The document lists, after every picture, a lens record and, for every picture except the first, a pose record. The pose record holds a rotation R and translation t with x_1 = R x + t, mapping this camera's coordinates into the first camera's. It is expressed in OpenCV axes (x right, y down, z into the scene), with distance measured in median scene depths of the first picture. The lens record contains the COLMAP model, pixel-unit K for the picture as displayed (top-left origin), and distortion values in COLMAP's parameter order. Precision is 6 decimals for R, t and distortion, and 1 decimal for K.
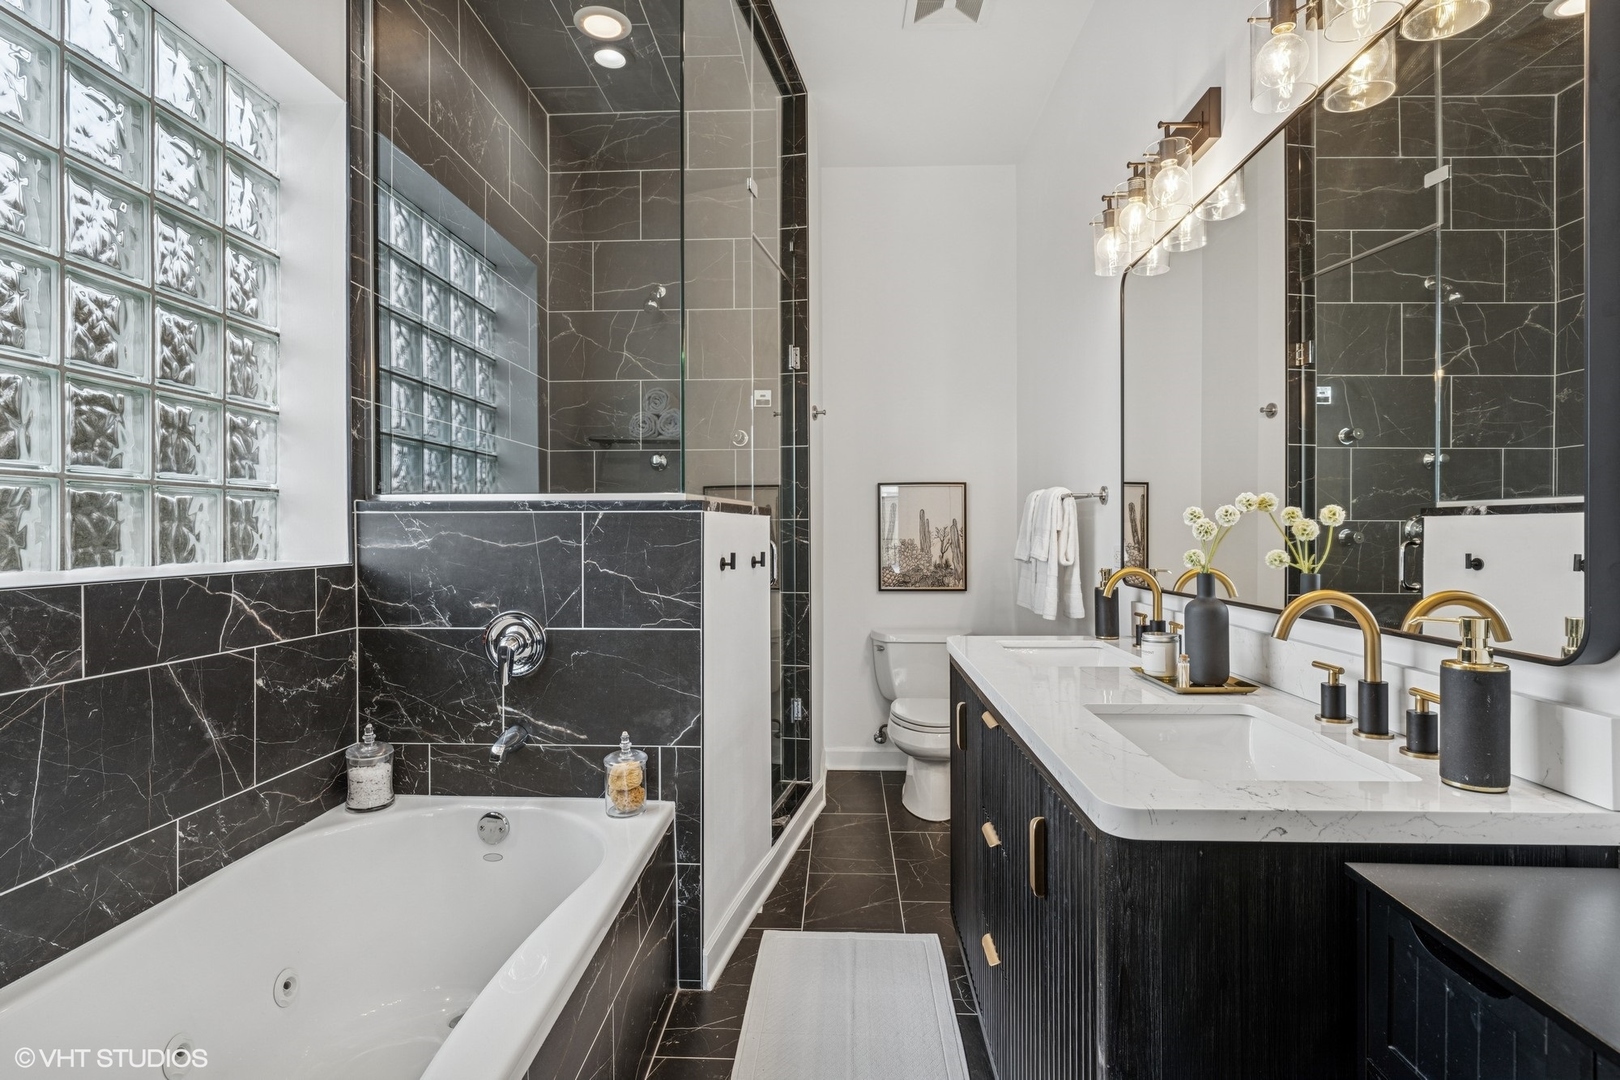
lens RADIAL K [[828.9, 0, 811.4], [0, 828.9, 533.0], [0, 0, 1]] dist [-0.005295, -0.000862]
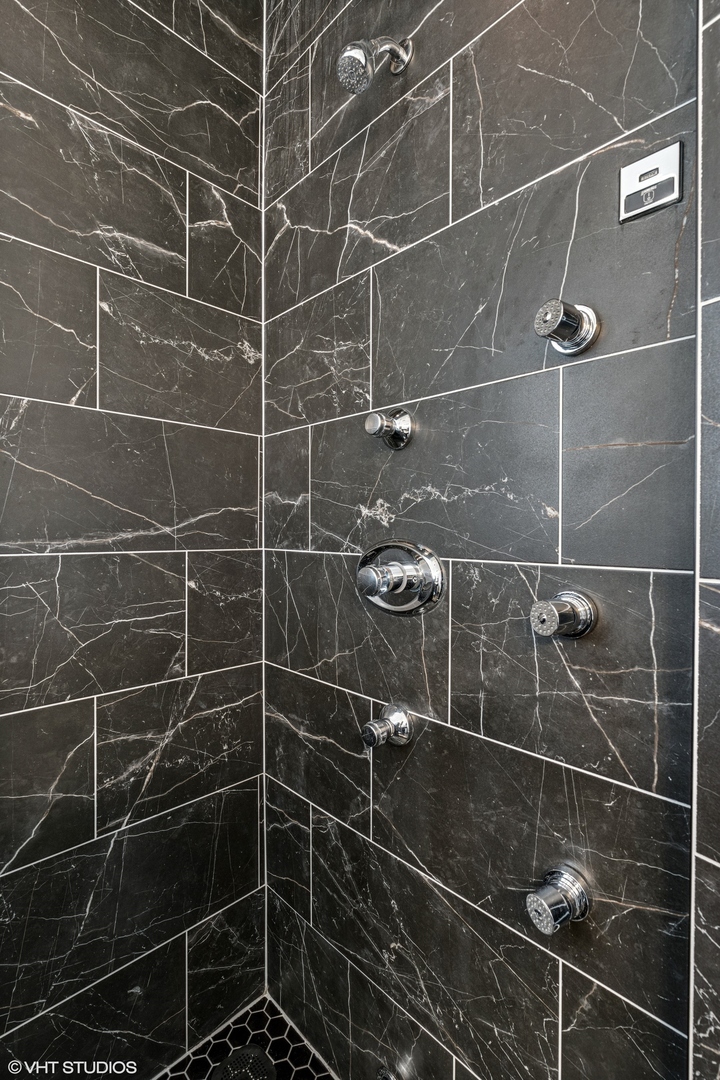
lens RADIAL K [[493.4, 0, 360.2], [0, 493.4, 539.2], [0, 0, 1]] dist [0.000240, -0.001829]
pose [[-0.751037, 0.002387, -0.660255, -0.298913], [0.009430, -0.999853, -0.014341, 0.171138], [-0.660192, -0.016997, 0.750904, 0.473341]]
